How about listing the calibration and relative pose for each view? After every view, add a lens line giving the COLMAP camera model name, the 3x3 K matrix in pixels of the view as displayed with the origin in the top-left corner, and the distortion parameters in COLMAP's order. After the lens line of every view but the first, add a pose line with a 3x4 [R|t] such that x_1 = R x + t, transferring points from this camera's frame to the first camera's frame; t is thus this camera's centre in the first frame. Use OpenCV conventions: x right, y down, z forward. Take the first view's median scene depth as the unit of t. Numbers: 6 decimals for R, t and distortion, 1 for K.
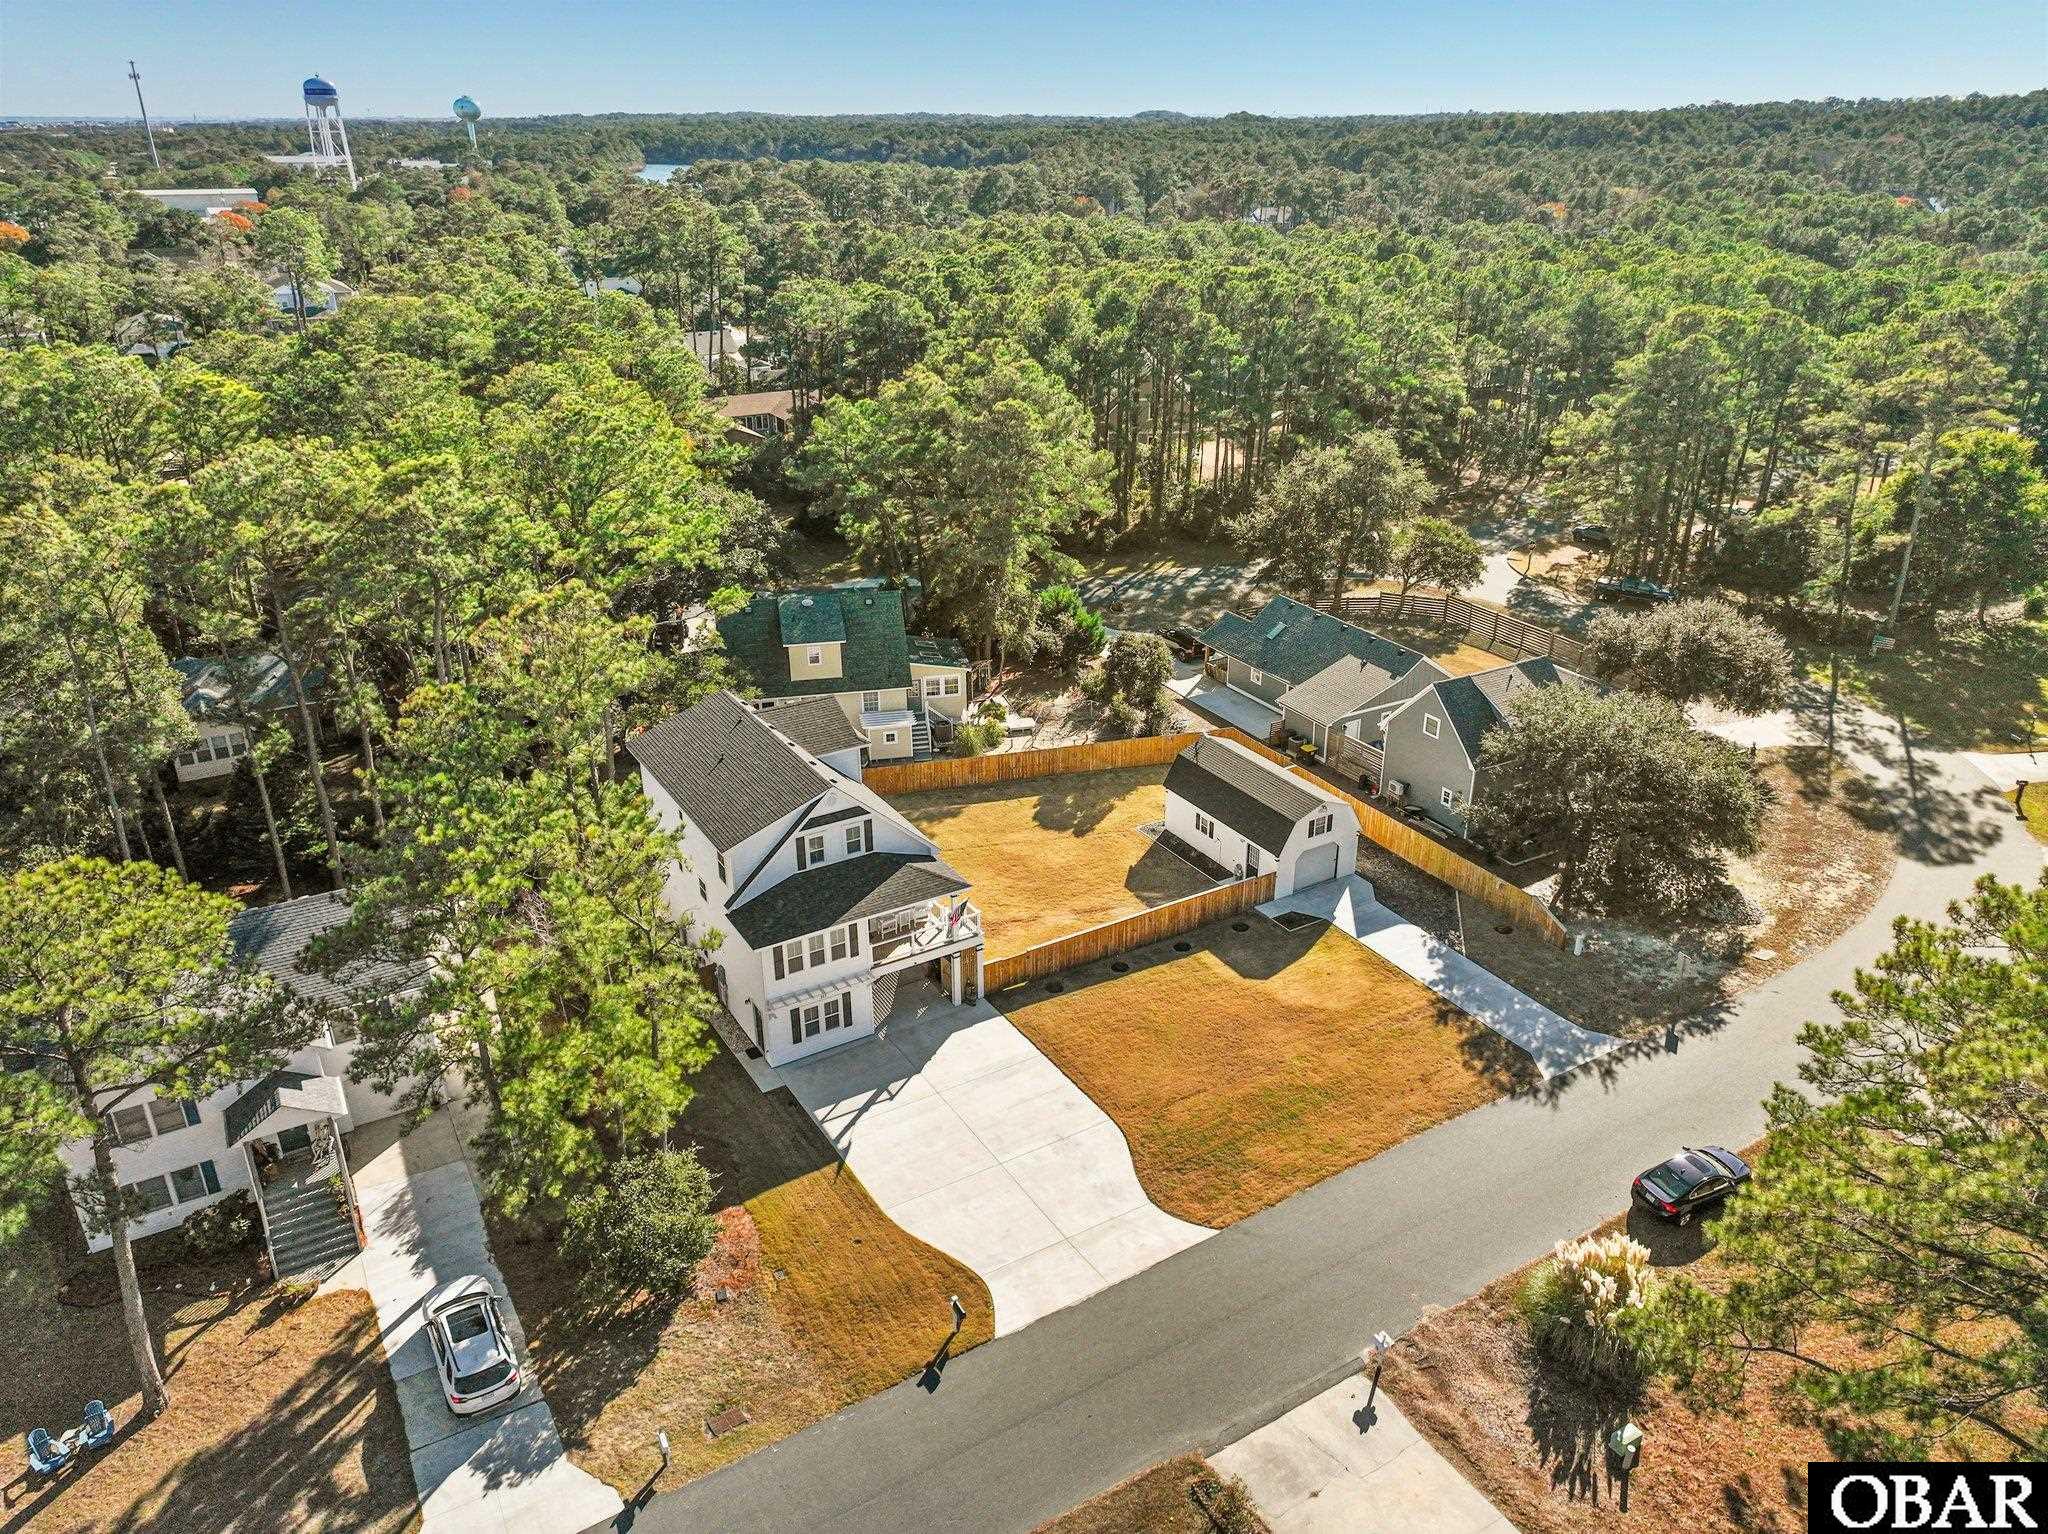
lens RADIAL K [[1447.2, 0, 1024.0], [0, 1447.2, 767.0], [0, 0, 1]] dist [0.003431, 0.004073]
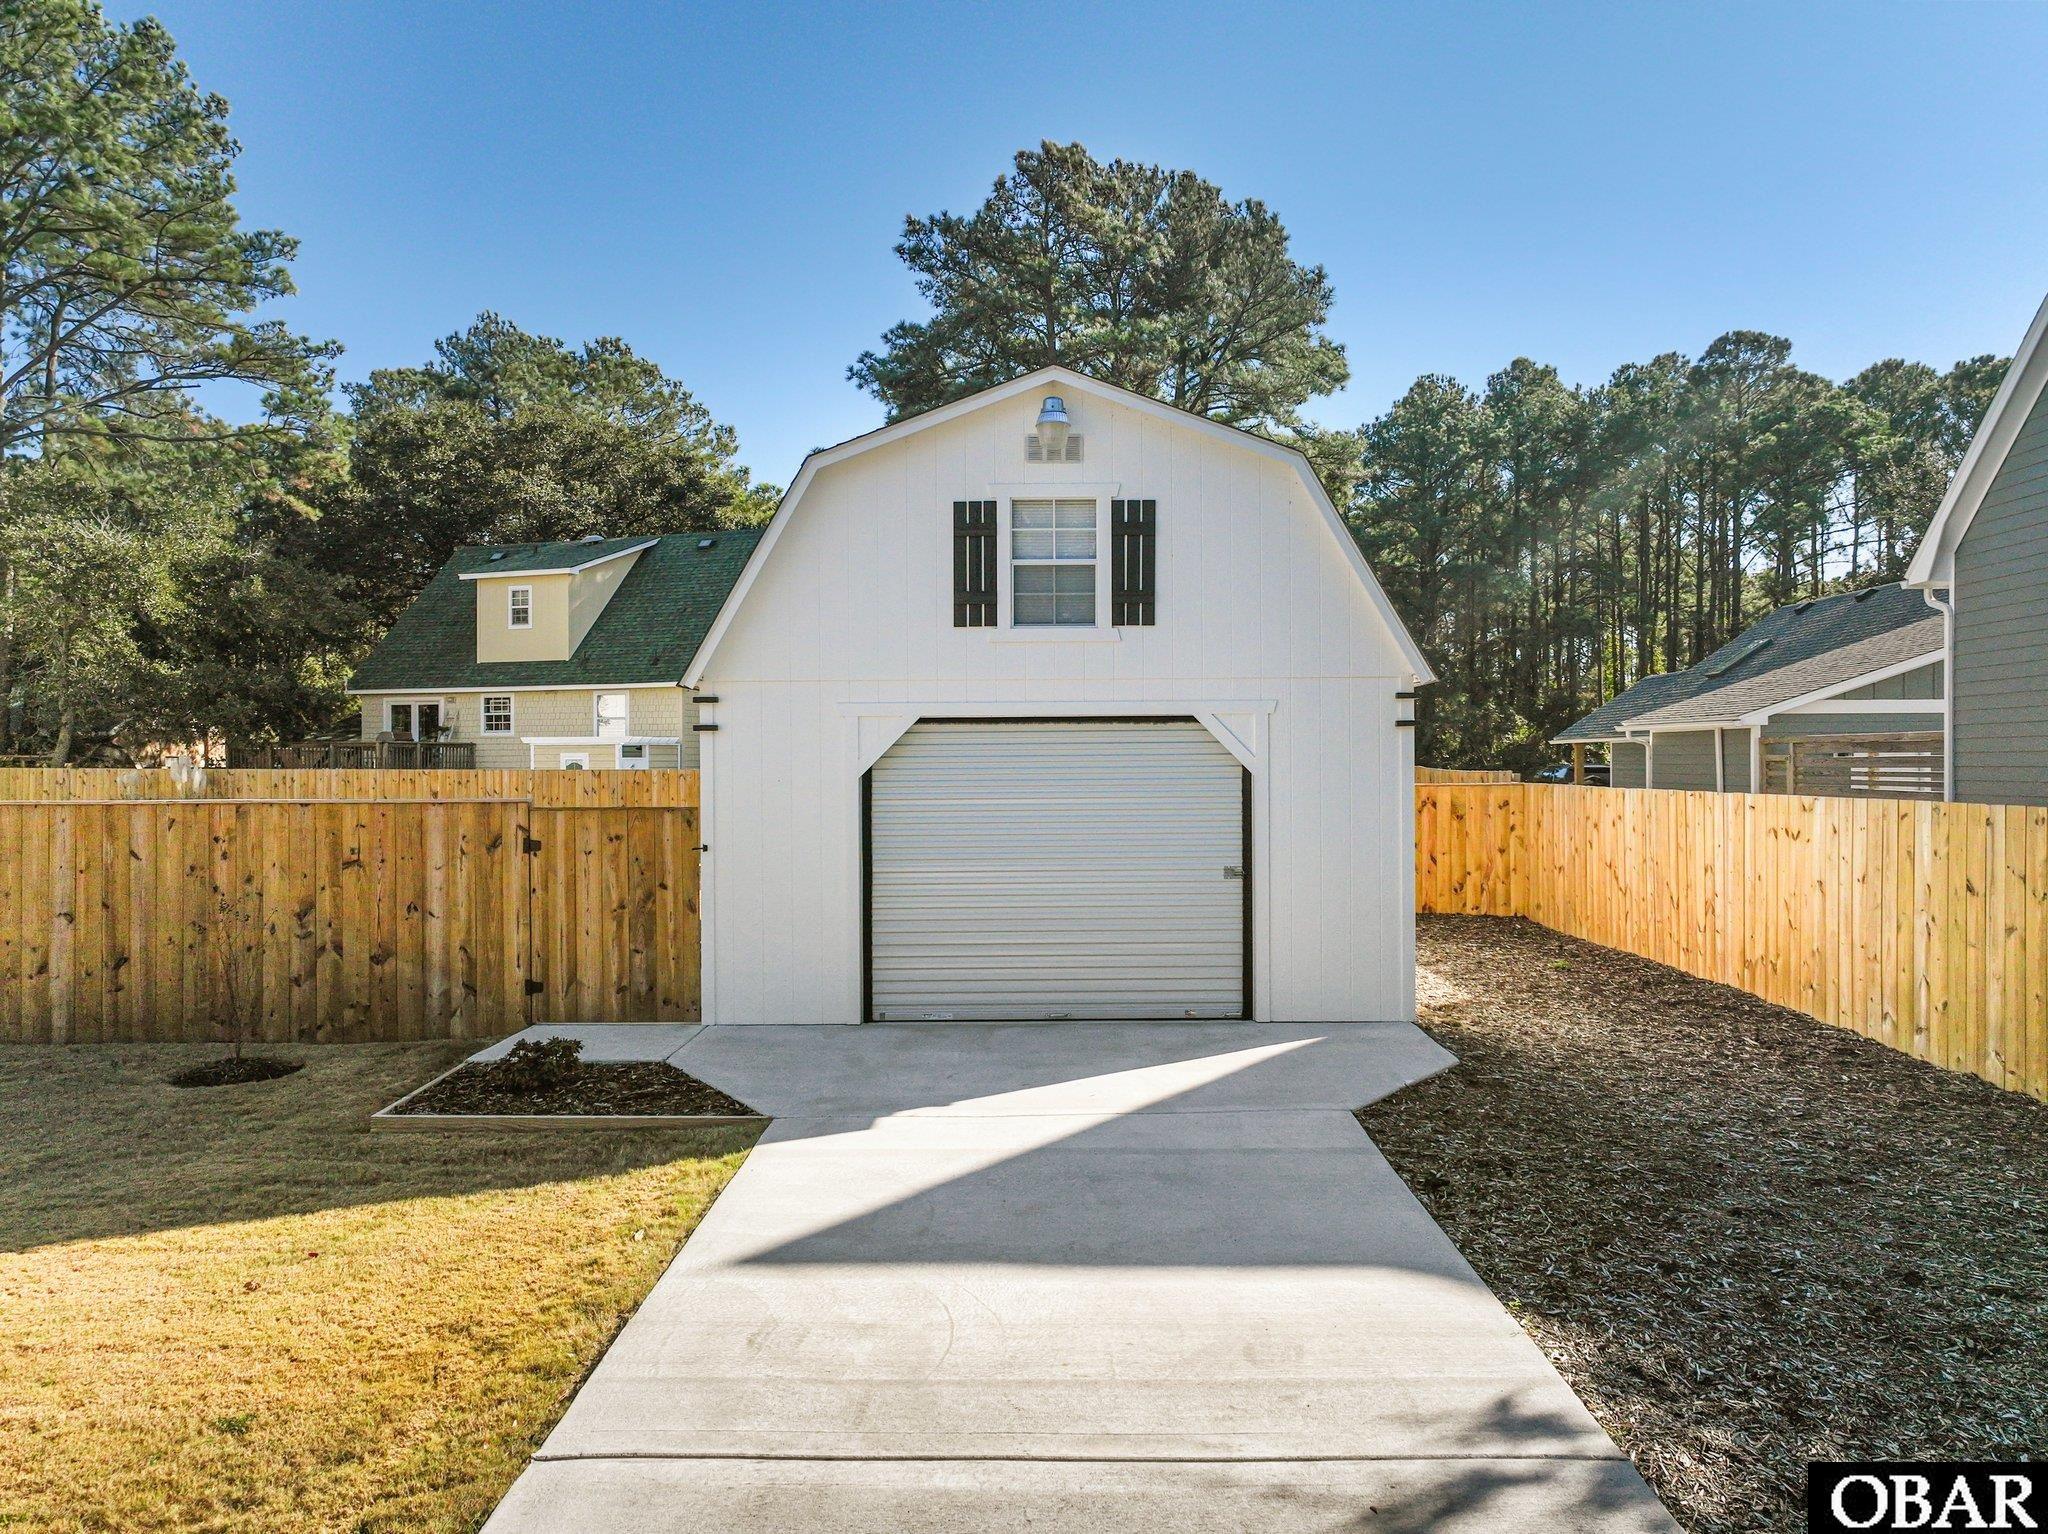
lens RADIAL K [[1441.5, 0, 1031.9], [0, 1441.5, 759.6], [0, 0, 1]] dist [0.004523, 0.005349]
pose [[0.852559, 0.002709, -0.522624, 0.333141], [-0.219520, 0.909355, -0.353390, 0.133362], [0.474293, 0.416012, 0.775874, 1.054894]]
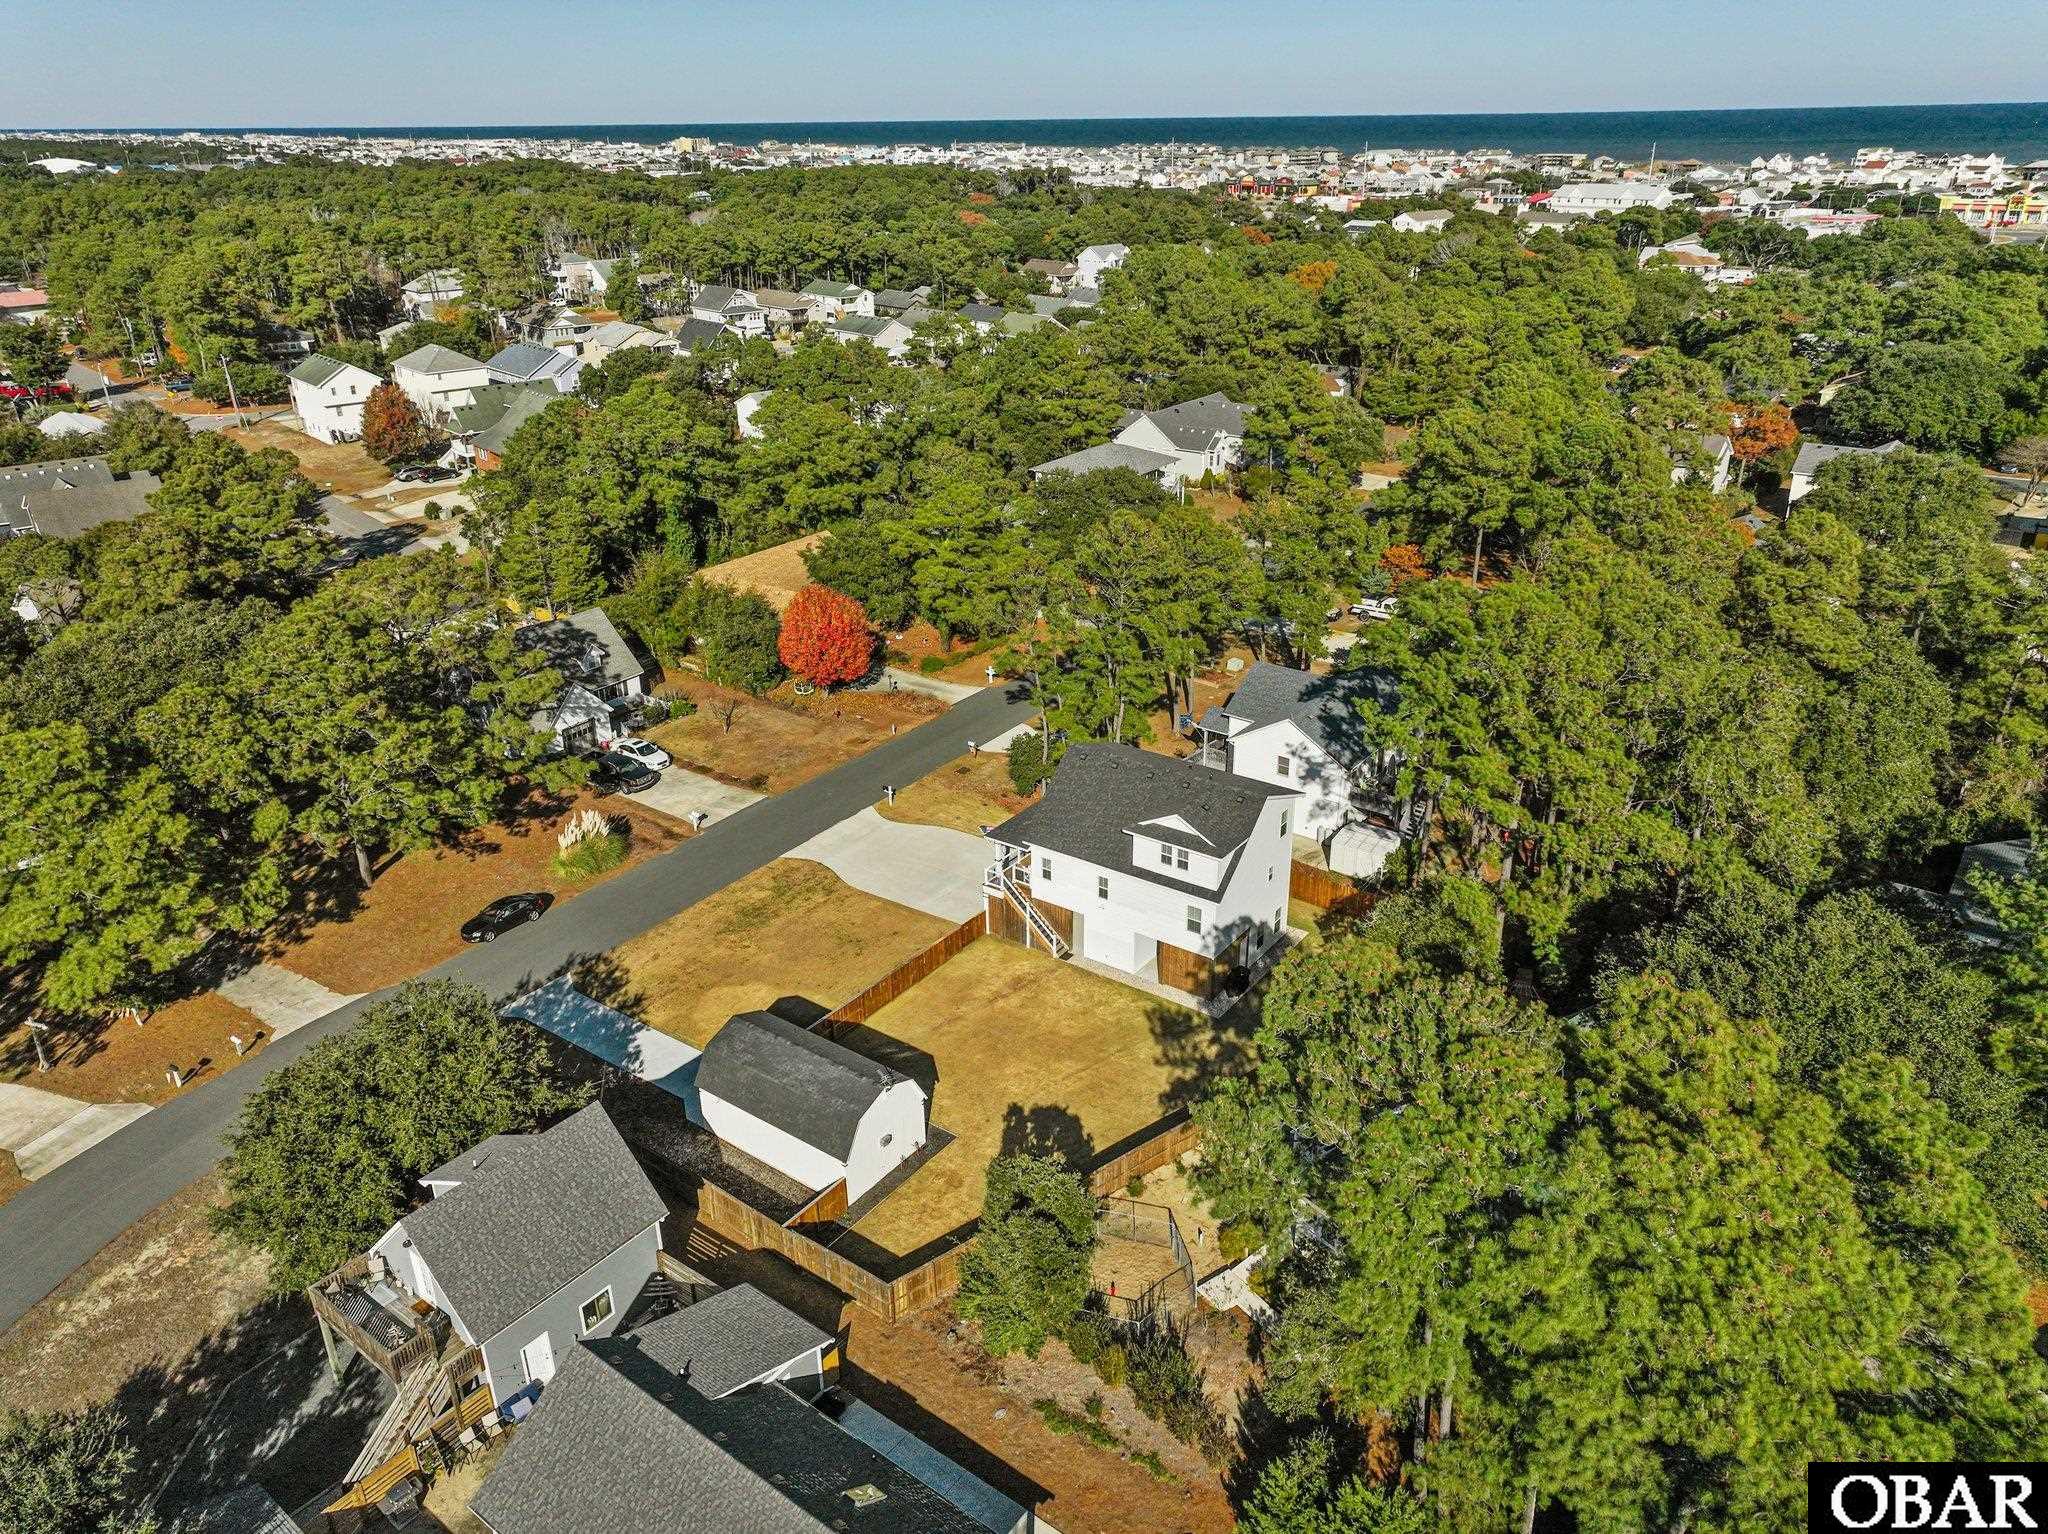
lens RADIAL K [[1441.5, 0, 1031.9], [0, 1441.5, 759.6], [0, 0, 1]] dist [0.004523, 0.005349]
pose [[-0.917814, 0.168957, -0.359265, 0.405948], [-0.155093, 0.680432, 0.716211, -0.965361], [0.365464, 0.713068, -0.598306, 1.799874]]
